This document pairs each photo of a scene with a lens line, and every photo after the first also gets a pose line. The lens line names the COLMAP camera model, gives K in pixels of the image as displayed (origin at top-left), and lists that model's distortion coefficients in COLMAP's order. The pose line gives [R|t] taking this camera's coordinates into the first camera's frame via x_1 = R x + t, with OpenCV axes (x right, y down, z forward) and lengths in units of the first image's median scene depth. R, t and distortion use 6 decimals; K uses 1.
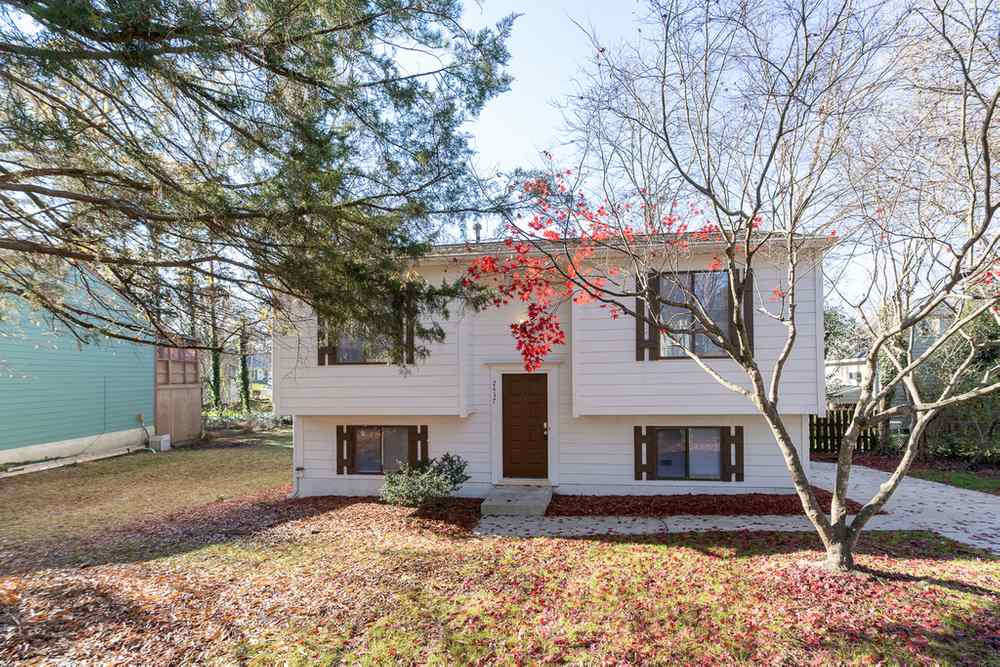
lens RADIAL K [[497.1, 0, 500.2], [0, 497.1, 368.6], [0, 0, 1]] dist [-0.010968, 0.000370]
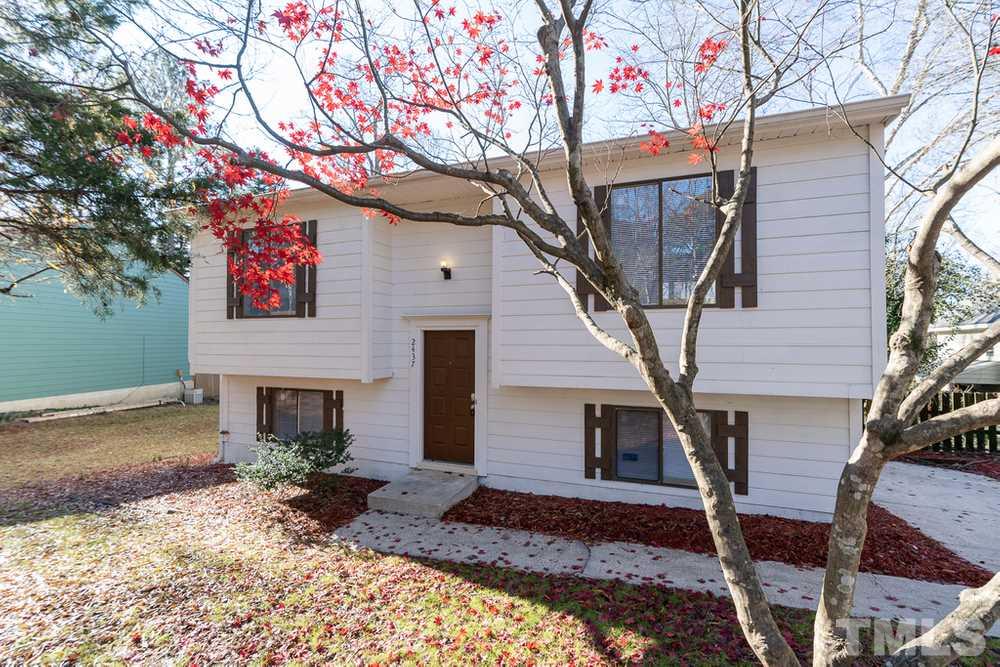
lens RADIAL K [[439.5, 0, 496.0], [0, 439.5, 335.2], [0, 0, 1]] dist [-0.008444, 0.001023]
pose [[0.972487, 0.011512, -0.232671, 0.292132], [-0.013728, 0.999874, -0.007907, 0.022232], [0.232551, 0.010883, 0.972523, 0.342661]]
